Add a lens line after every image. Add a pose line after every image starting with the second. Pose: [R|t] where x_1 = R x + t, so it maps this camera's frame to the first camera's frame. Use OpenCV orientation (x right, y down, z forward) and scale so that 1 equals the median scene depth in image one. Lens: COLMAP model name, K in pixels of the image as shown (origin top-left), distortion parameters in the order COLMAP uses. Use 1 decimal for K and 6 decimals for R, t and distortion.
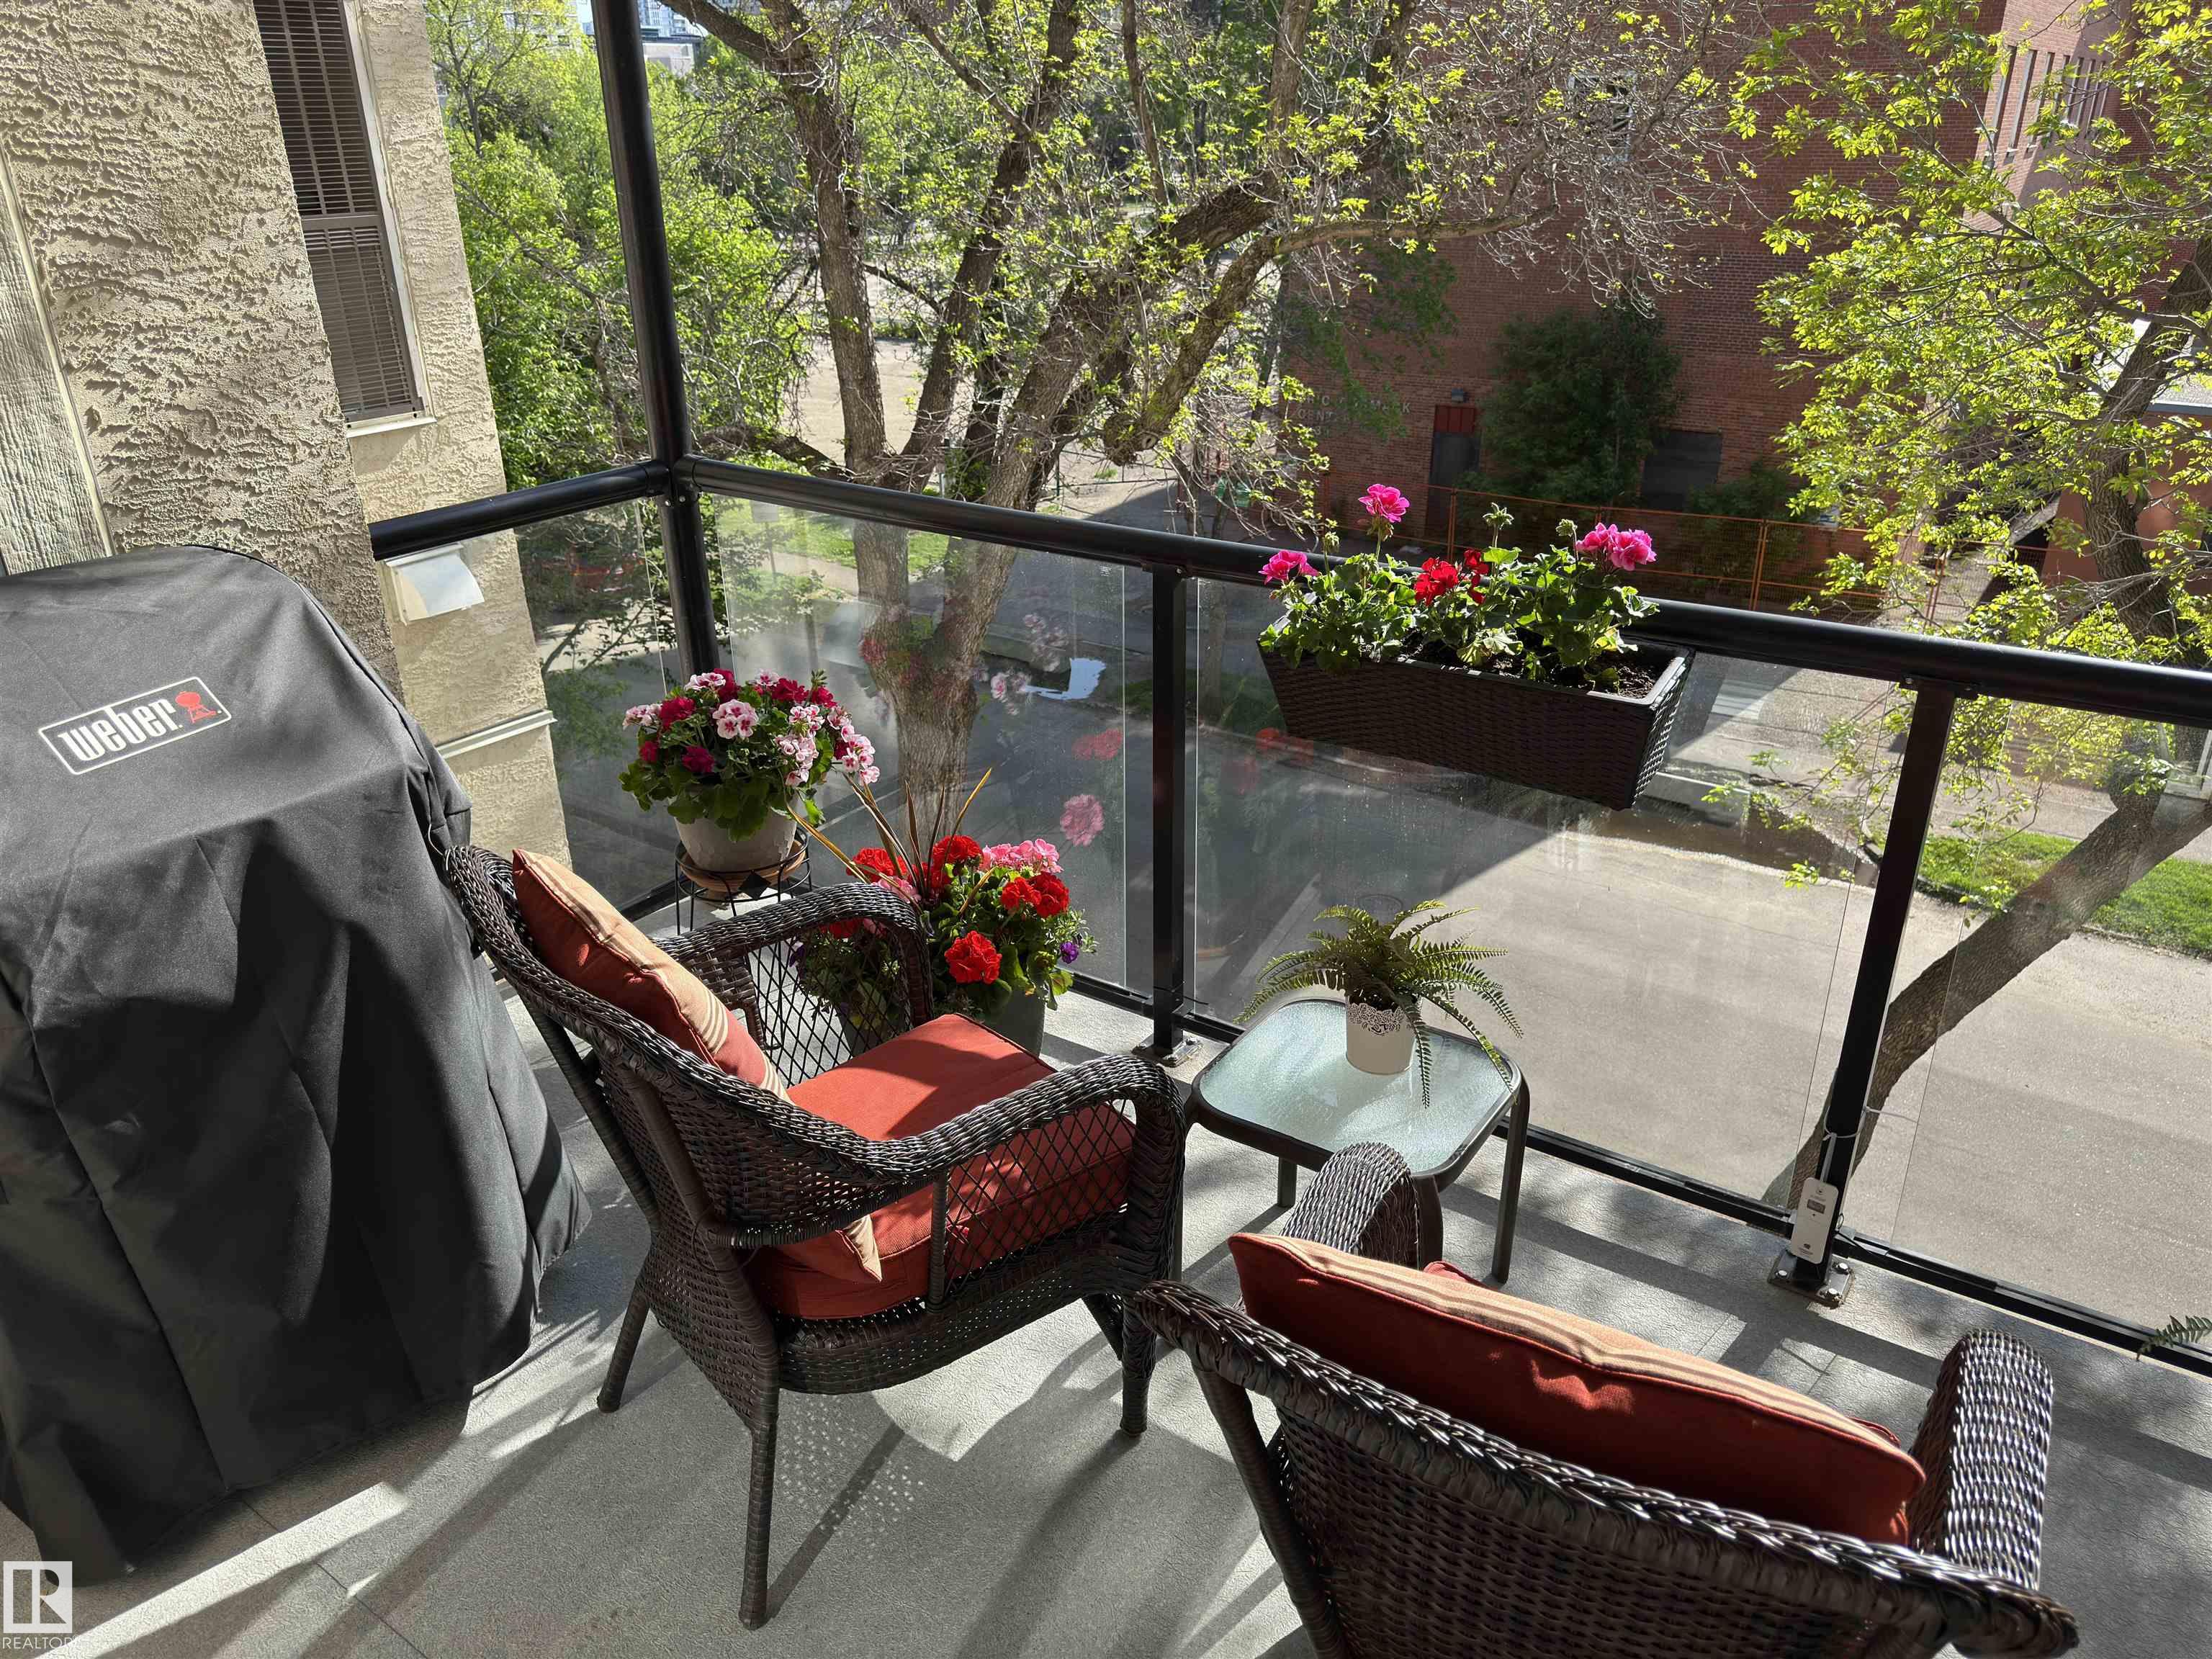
lens RADIAL K [[1561.5, 0, 1106.0], [0, 1561.5, 829.5], [0, 0, 1]] dist [0.107666, -0.149102]
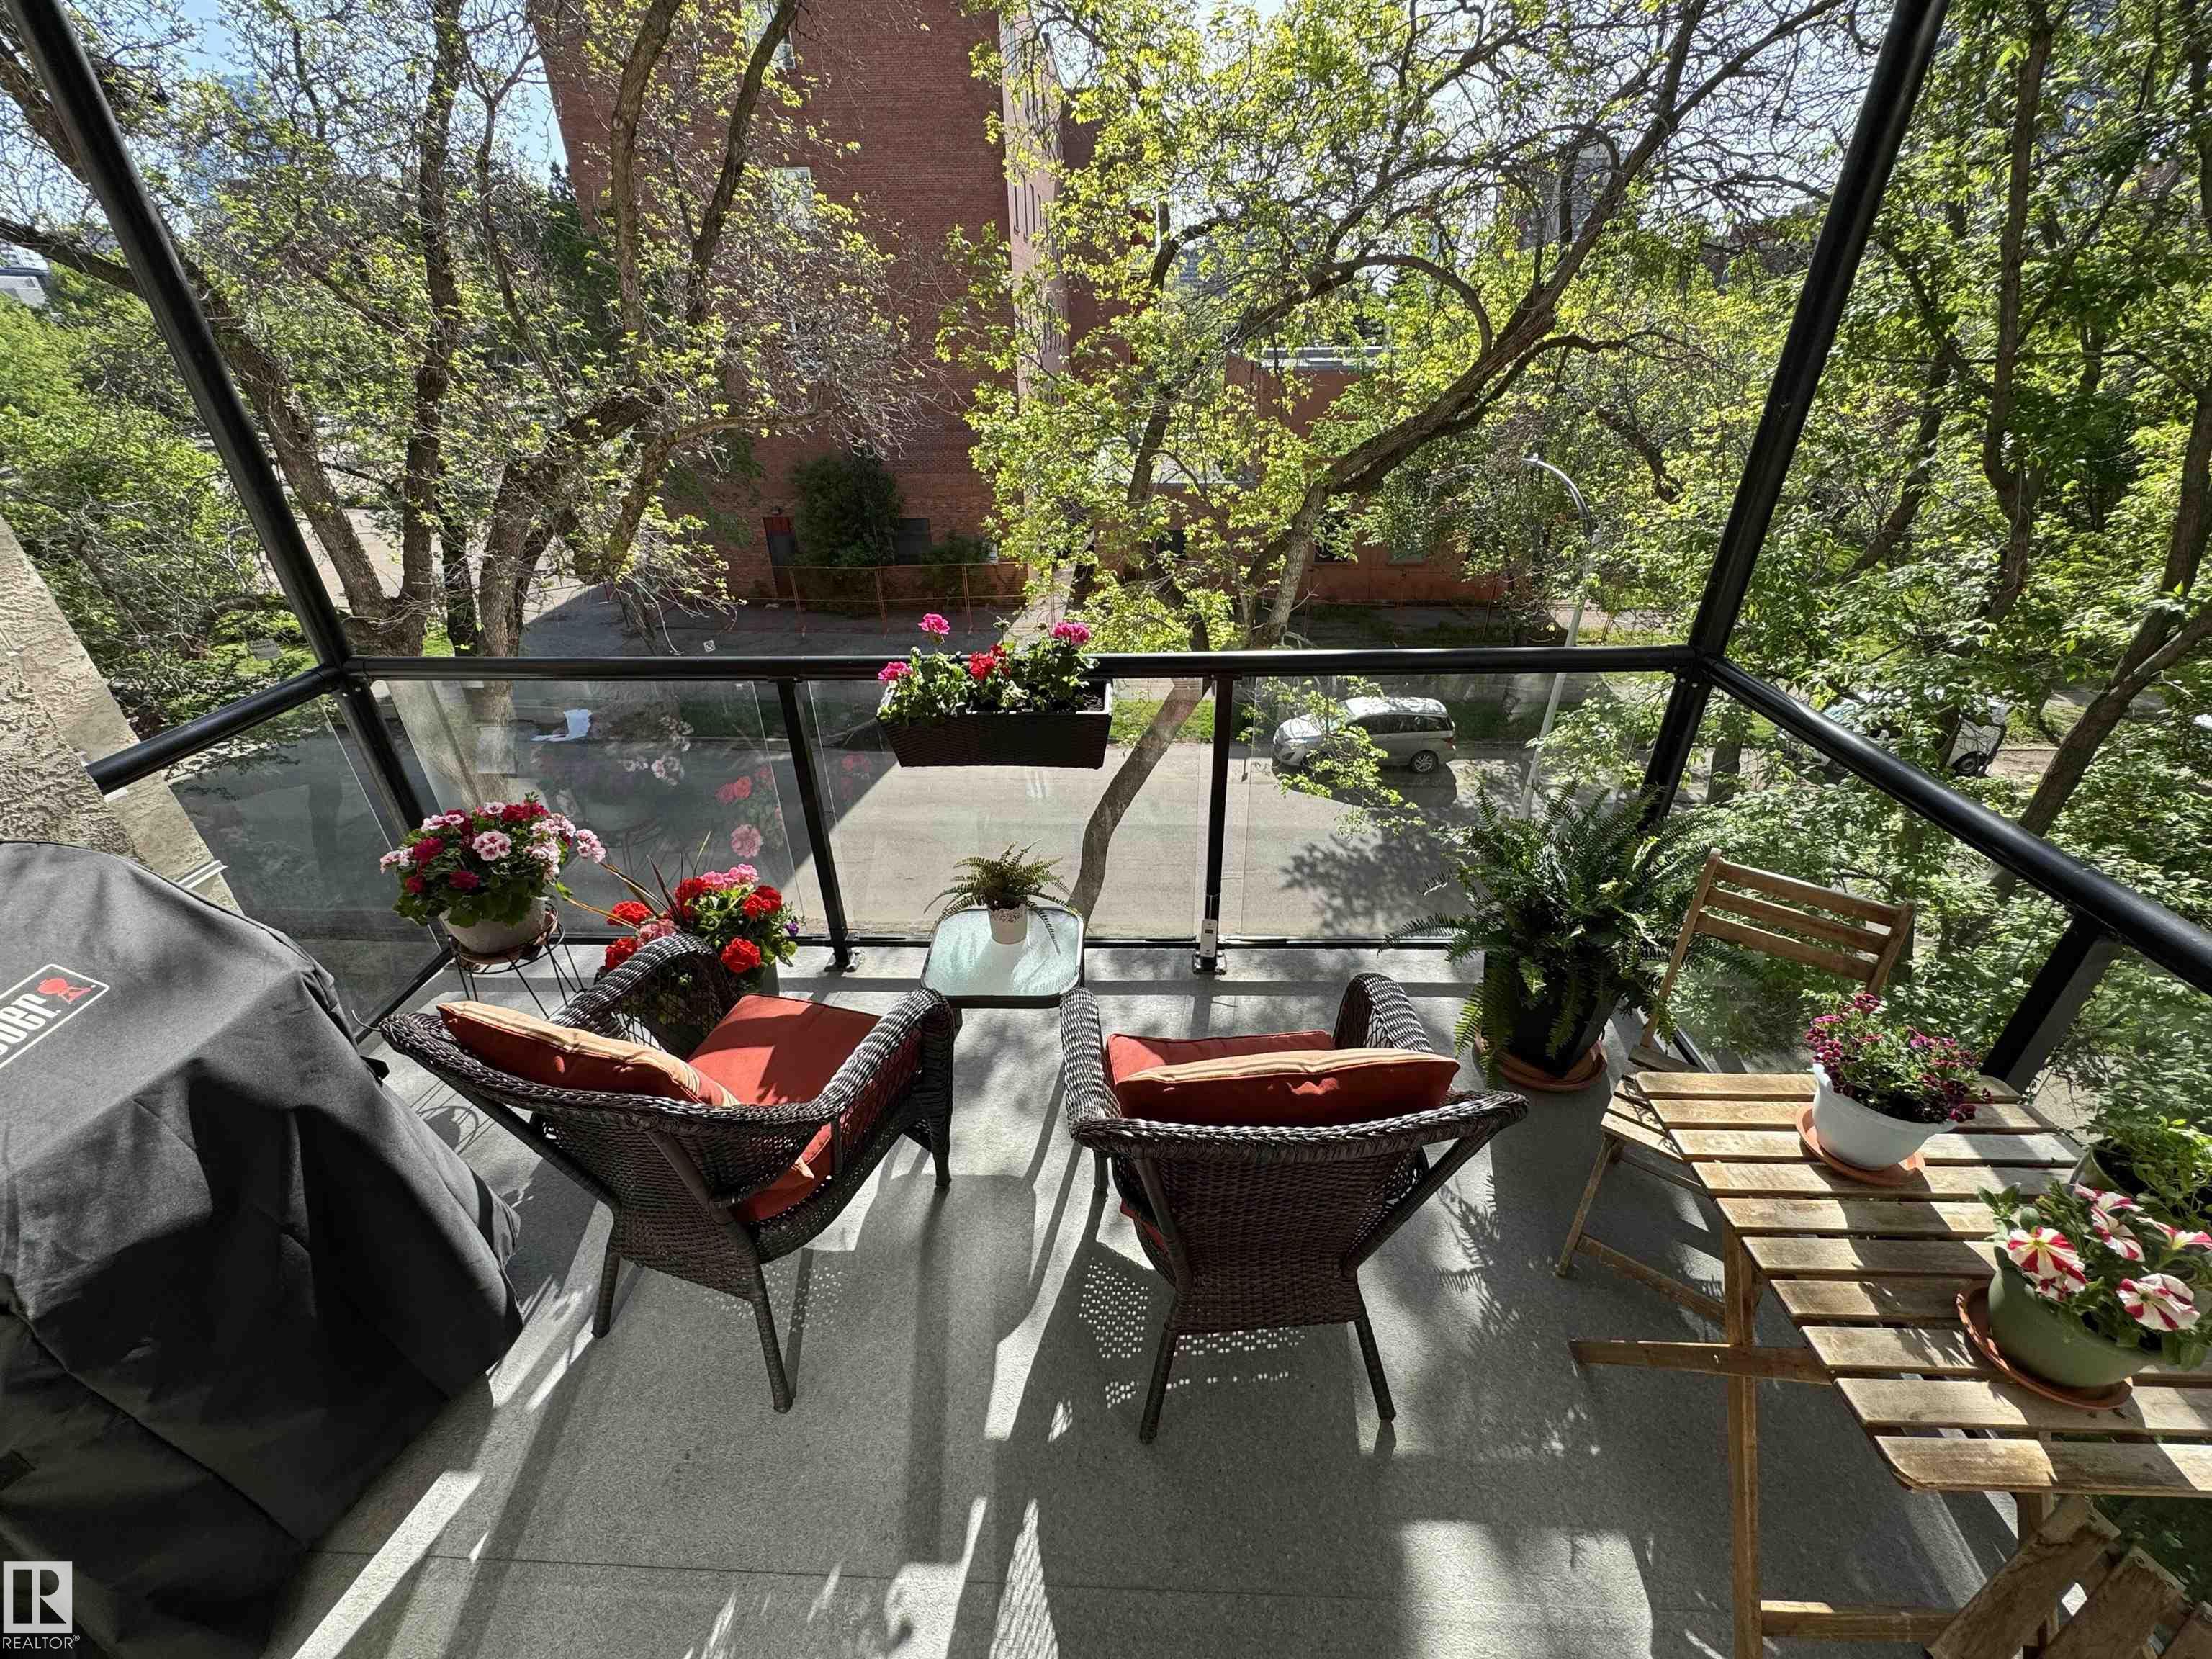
lens RADIAL K [[886.6, 0, 1106.0], [0, 886.6, 829.5], [0, 0, 1]] dist [0.000280, 0.000962]
pose [[0.840495, -0.268889, 0.470390, -0.168098], [0.226331, 0.963033, 0.146089, -0.087081], [-0.492283, -0.016323, 0.870282, 0.066255]]
